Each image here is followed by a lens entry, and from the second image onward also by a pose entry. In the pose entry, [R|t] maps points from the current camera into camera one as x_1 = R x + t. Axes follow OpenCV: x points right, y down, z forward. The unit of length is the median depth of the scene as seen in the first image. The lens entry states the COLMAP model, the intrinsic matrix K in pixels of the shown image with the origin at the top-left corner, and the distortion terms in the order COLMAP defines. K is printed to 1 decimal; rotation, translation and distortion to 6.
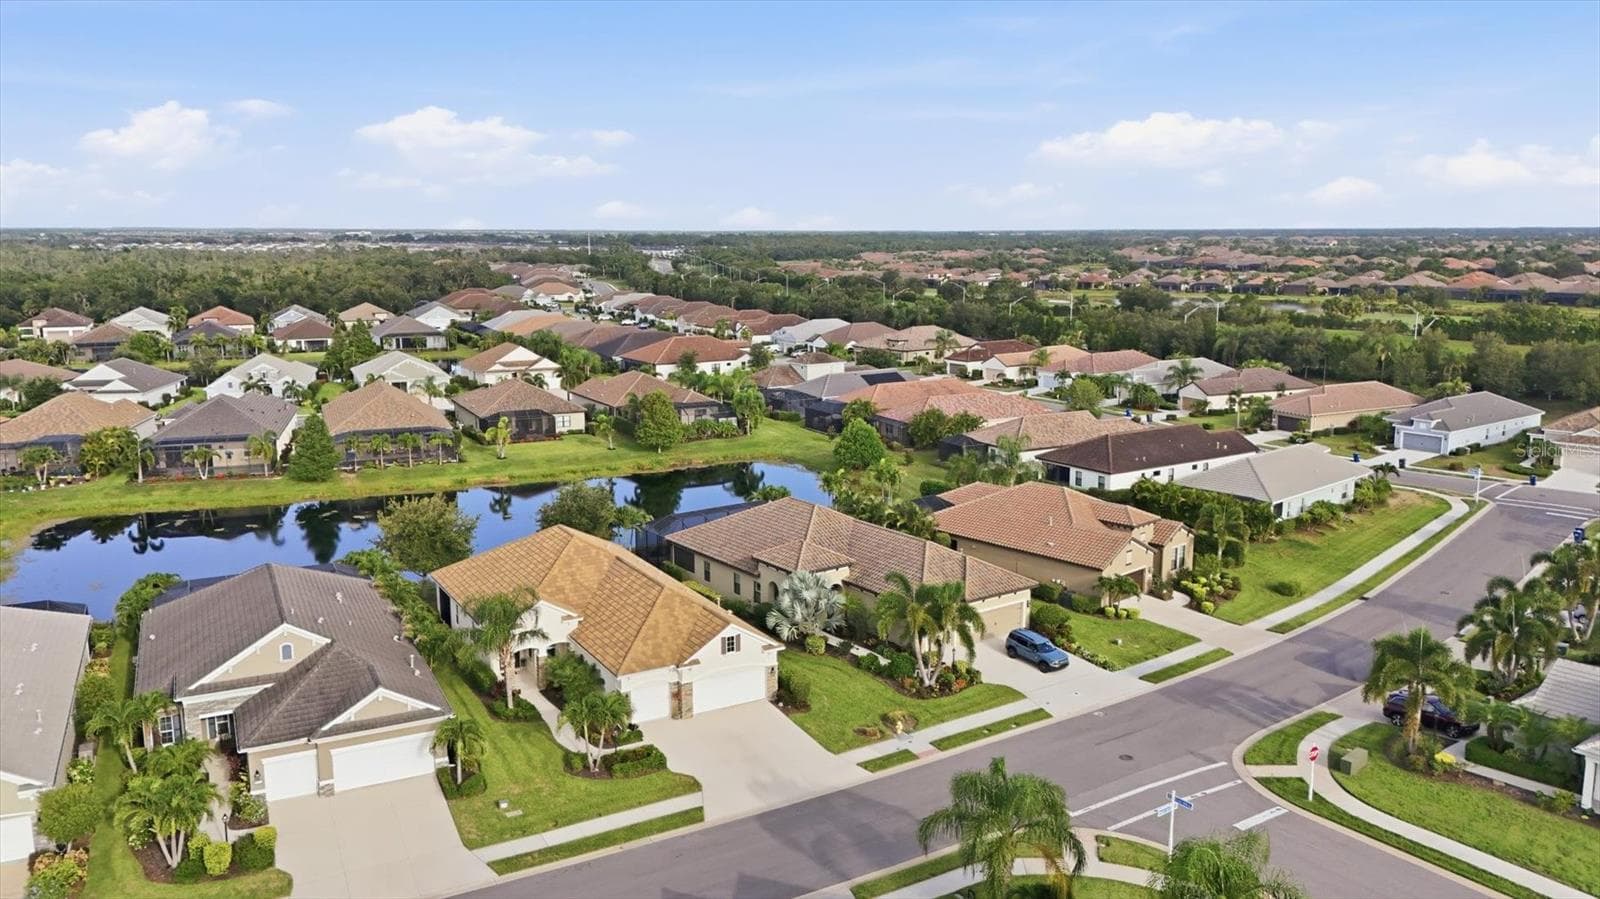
lens RADIAL K [[1119.9, 0, 800.0], [0, 1119.9, 449.5], [0, 0, 1]] dist [0.070265, -0.067614]
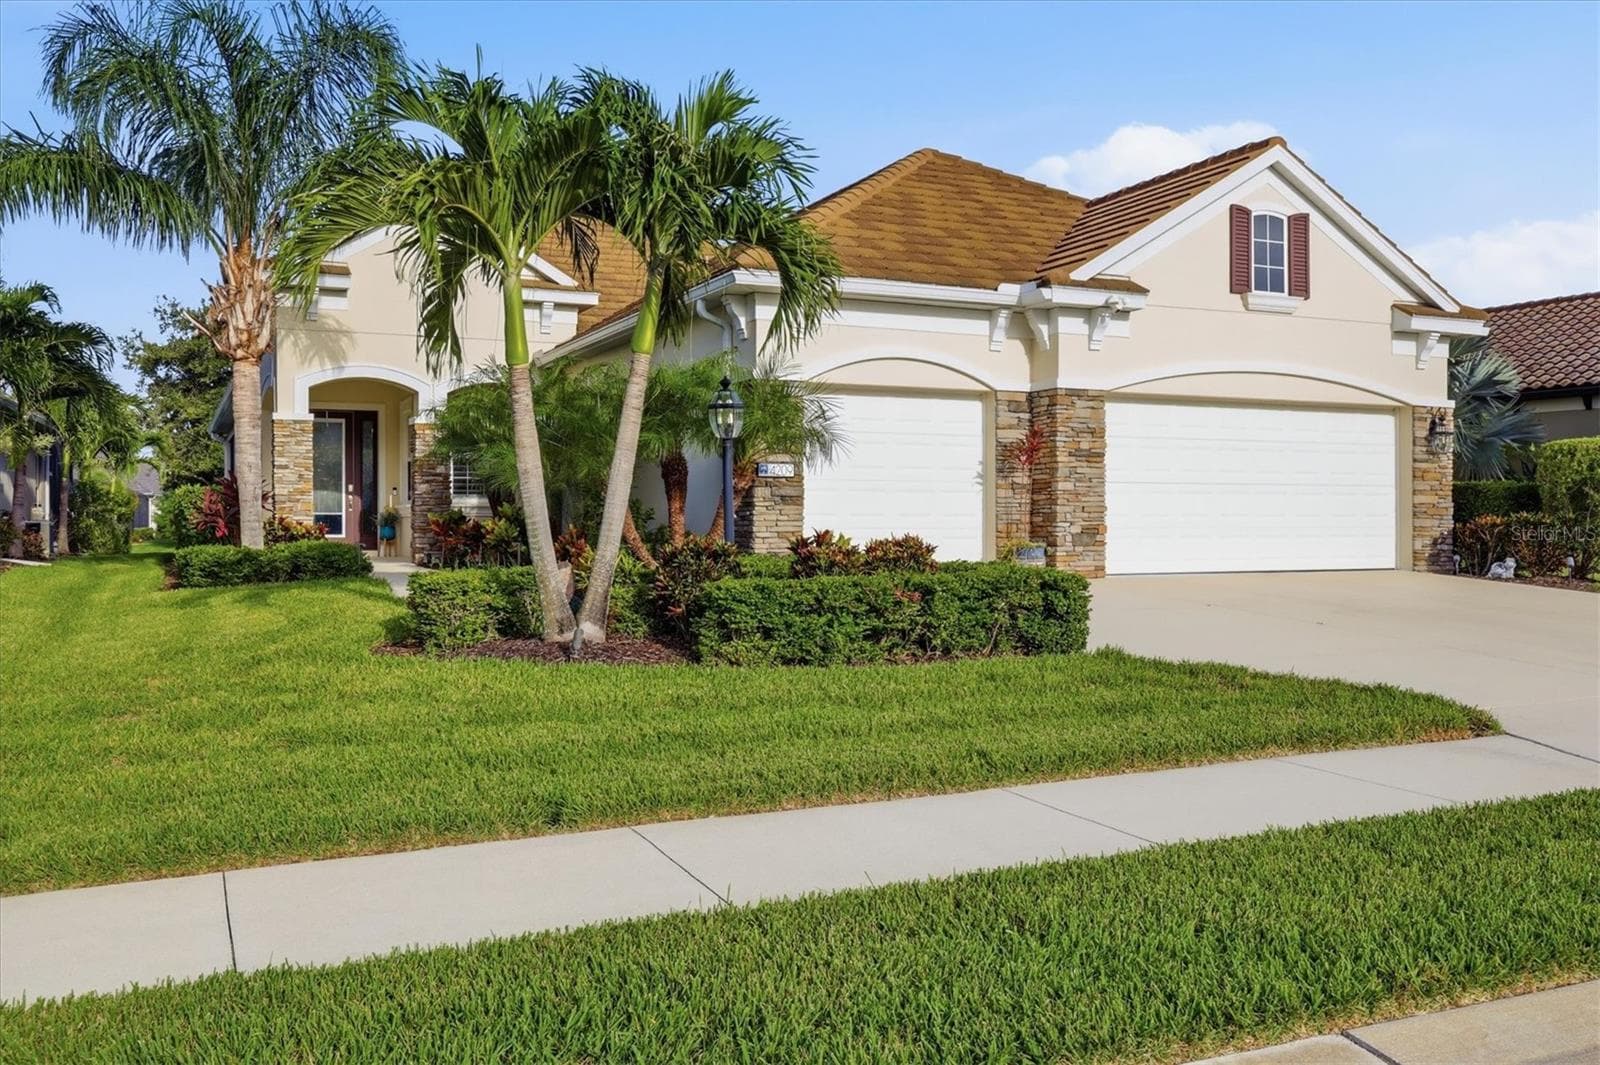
lens RADIAL K [[1337.3, 0, 806.8], [0, 1337.3, 550.2], [0, 0, 1]] dist [-0.009548, 0.004396]
pose [[0.995802, -0.005487, -0.091368, -0.121038], [-0.009243, 0.987072, -0.160010, 0.260208], [0.091064, 0.160183, 0.982878, 0.731649]]
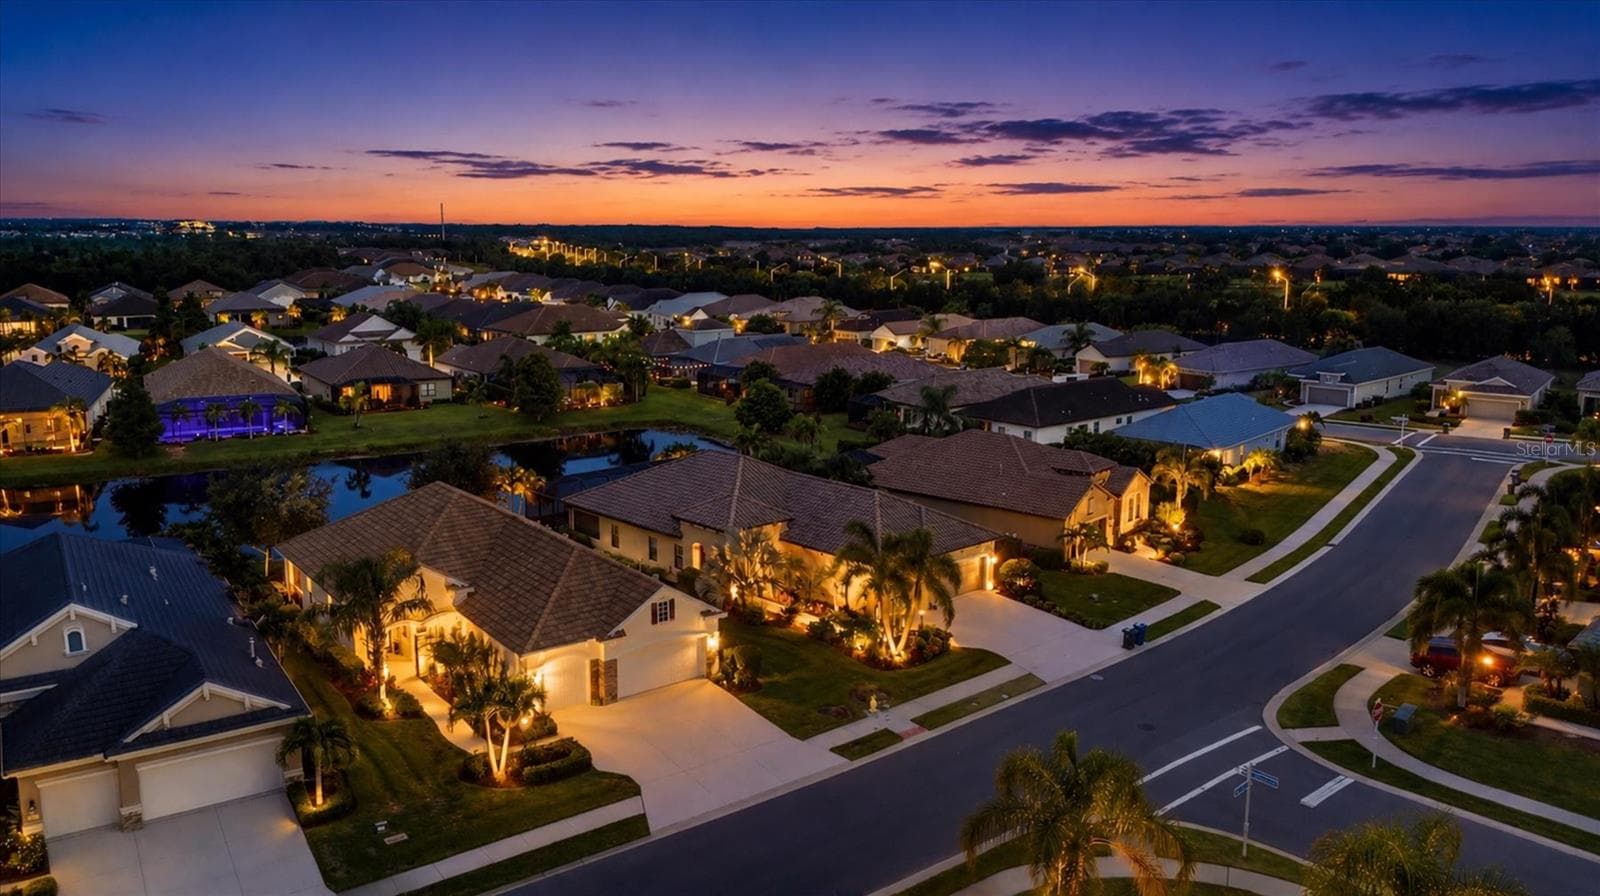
lens RADIAL K [[1119.9, 0, 800.0], [0, 1119.9, 448.0], [0, 0, 1]] dist [0.070265, -0.067614]
pose [[0.993045, -0.018434, 0.116282, -0.053621], [0.017236, 0.999788, 0.011293, 0.044870], [-0.116465, -0.009211, 0.993152, 0.171779]]
